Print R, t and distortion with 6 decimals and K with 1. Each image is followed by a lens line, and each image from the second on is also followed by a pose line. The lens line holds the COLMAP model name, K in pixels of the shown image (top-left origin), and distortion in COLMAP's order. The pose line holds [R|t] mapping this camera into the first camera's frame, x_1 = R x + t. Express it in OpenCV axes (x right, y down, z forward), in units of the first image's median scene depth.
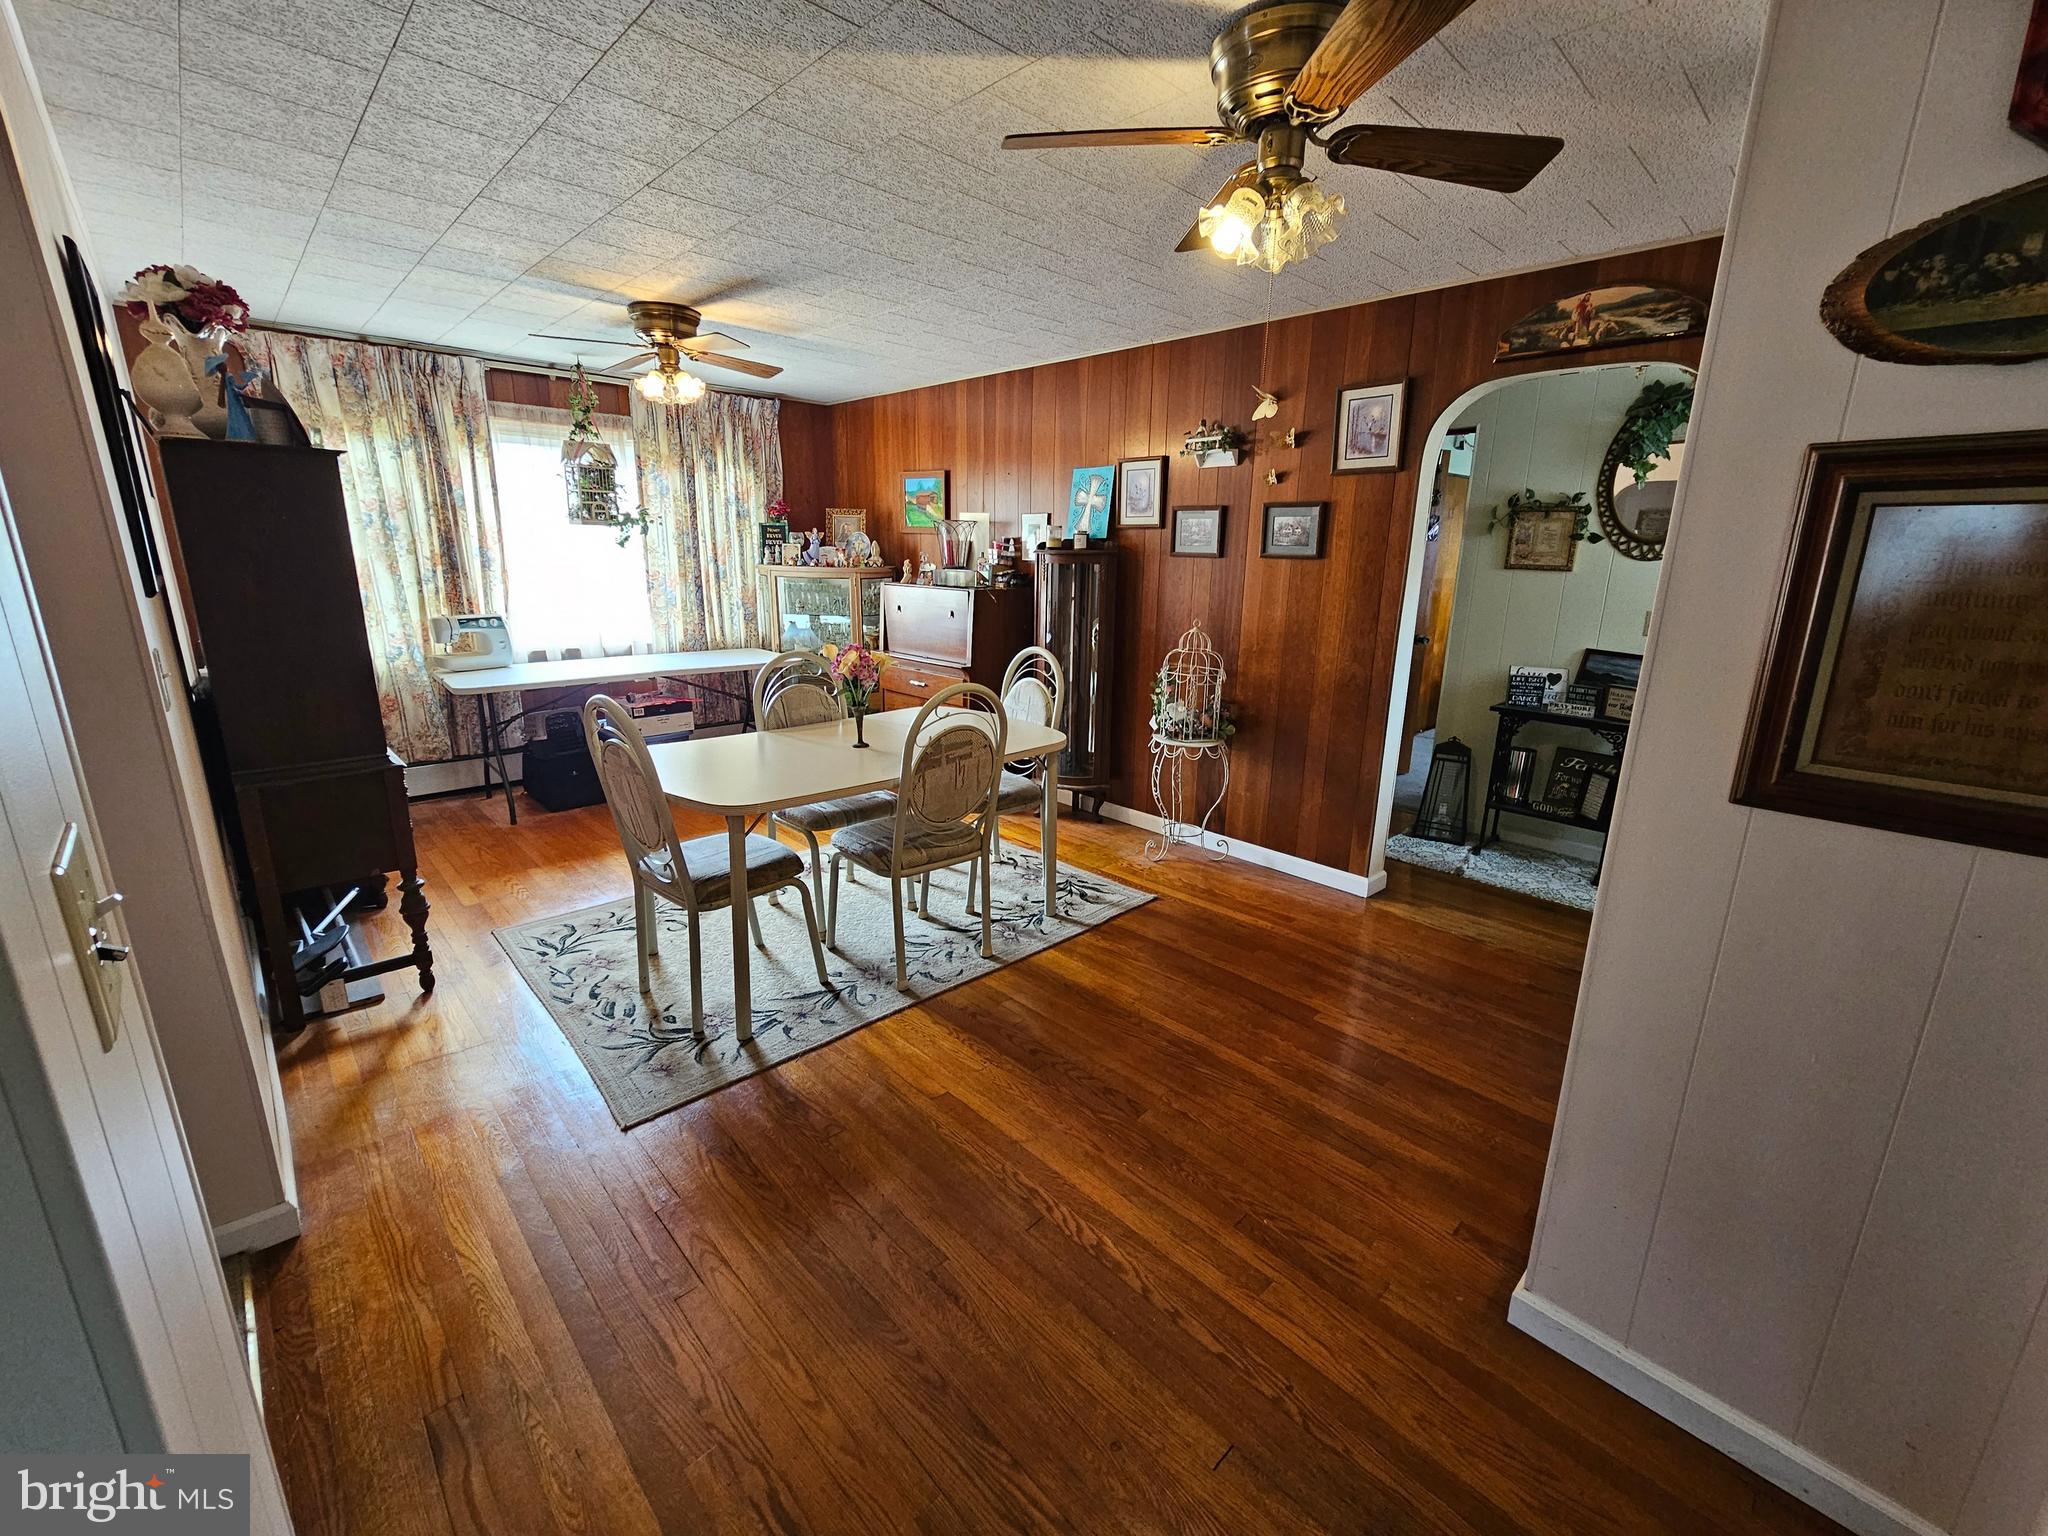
lens RADIAL K [[842.7, 0, 1032.8], [0, 842.7, 767.0], [0, 0, 1]] dist [-0.001526, 0.001354]
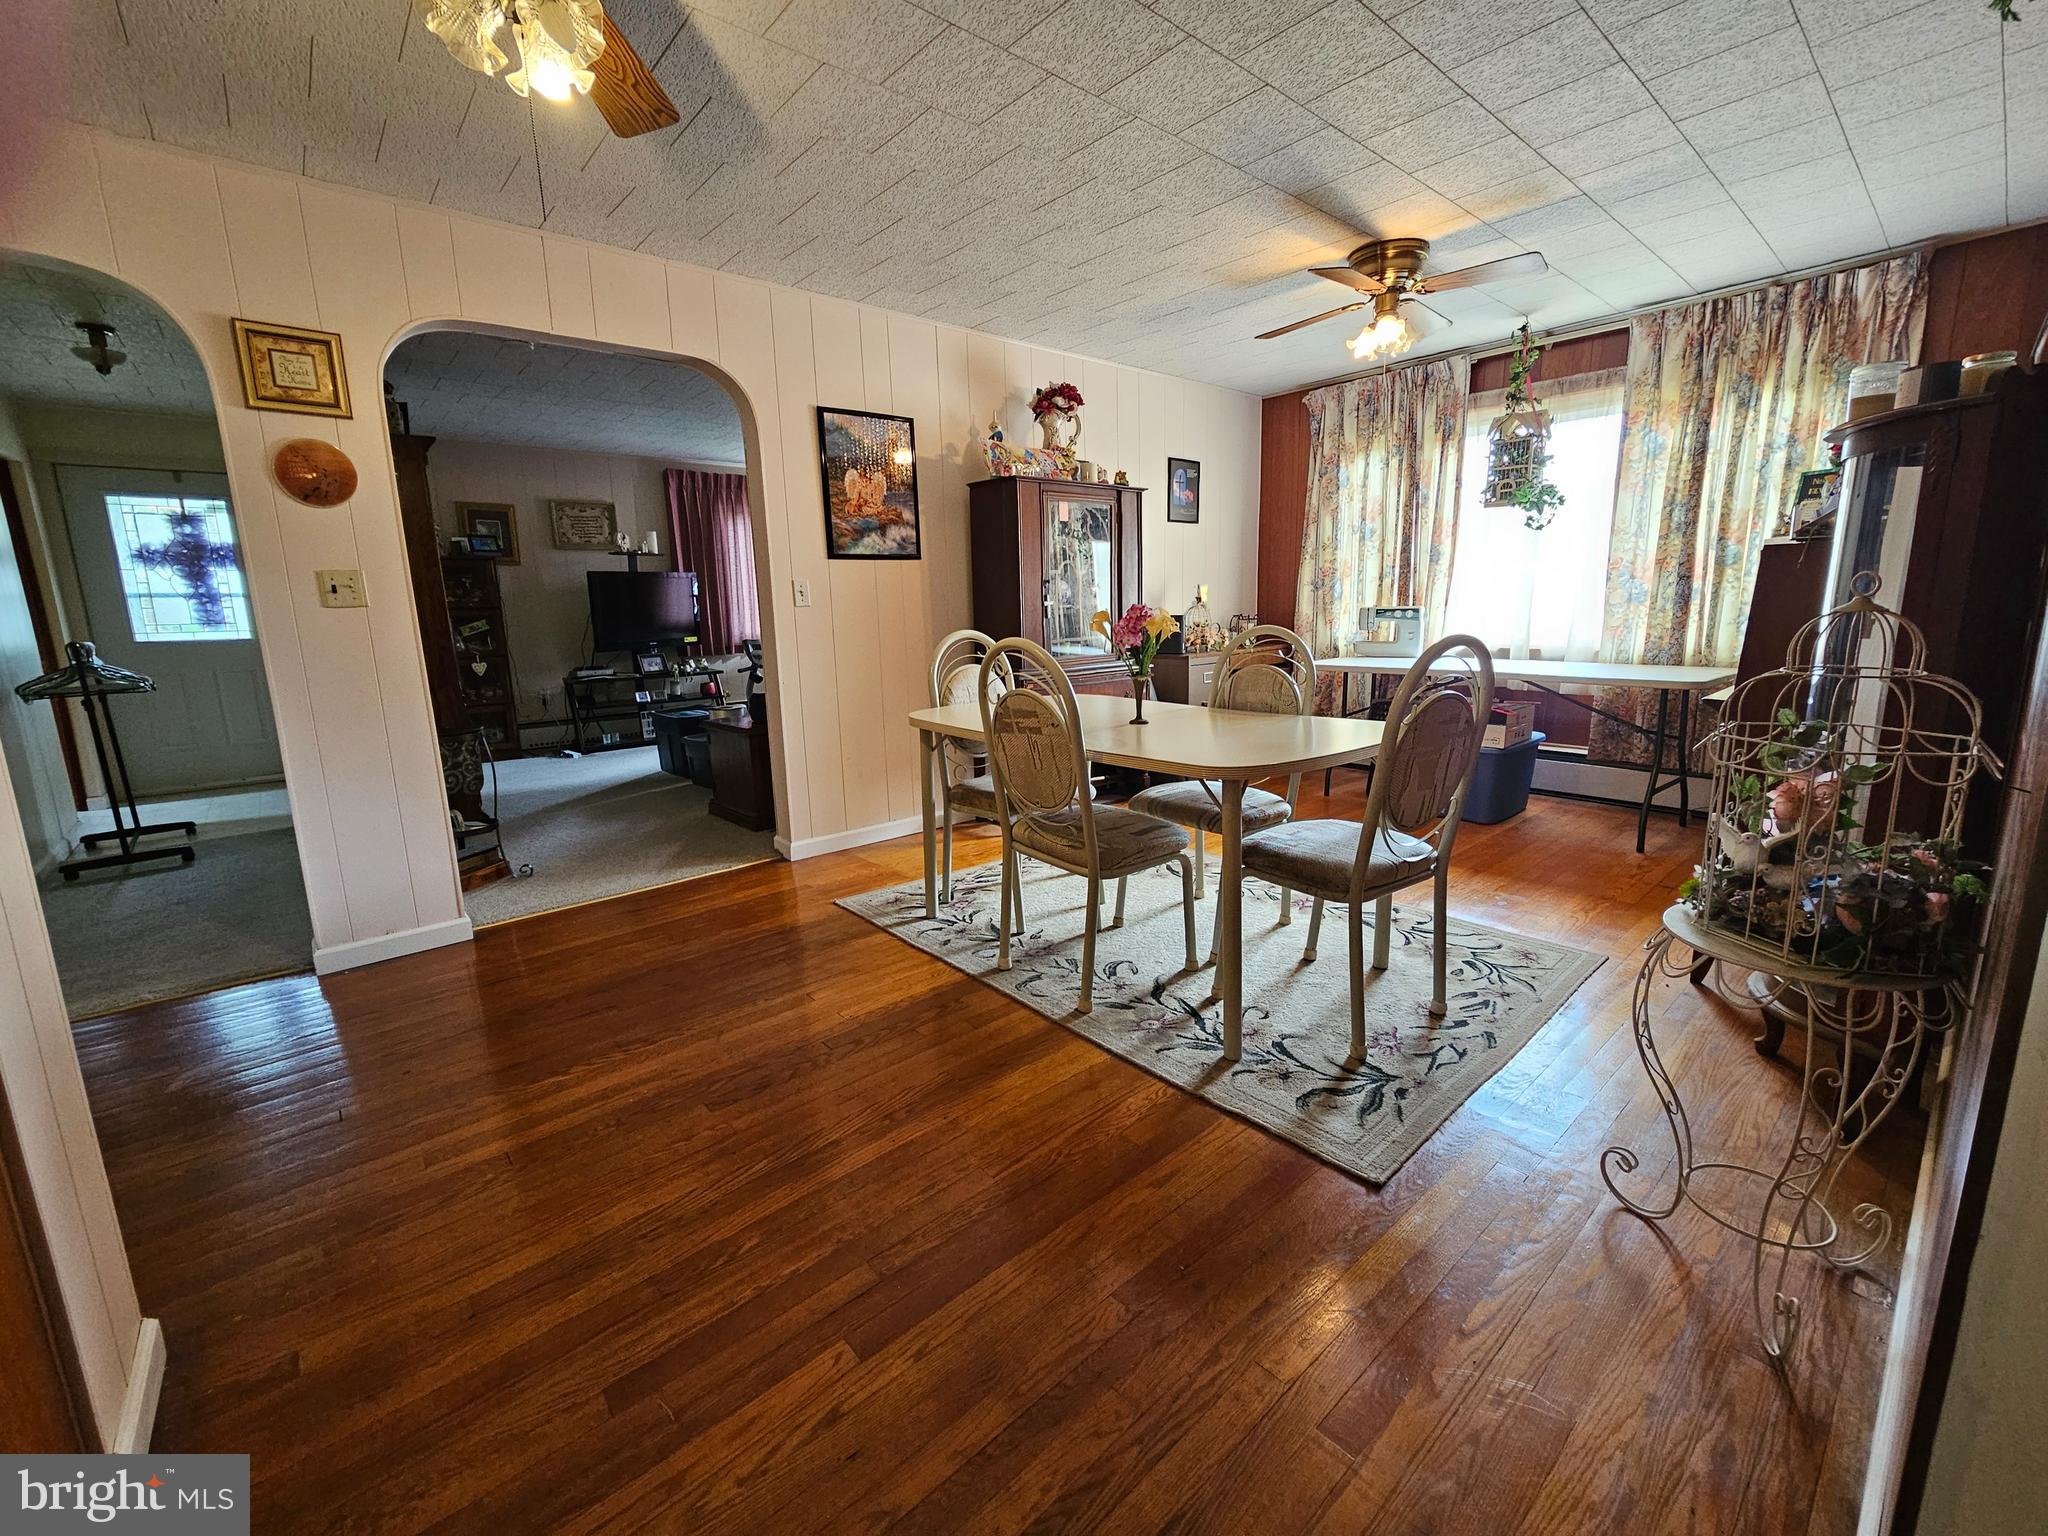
lens RADIAL K [[842.7, 0, 1031.9], [0, 842.7, 761.6], [0, 0, 1]] dist [-0.001526, 0.001354]
pose [[-0.049205, 0.174619, -0.983406, 0.576167], [-0.231450, 0.955804, 0.181298, -0.103401], [0.971602, 0.236530, -0.006615, 0.794328]]
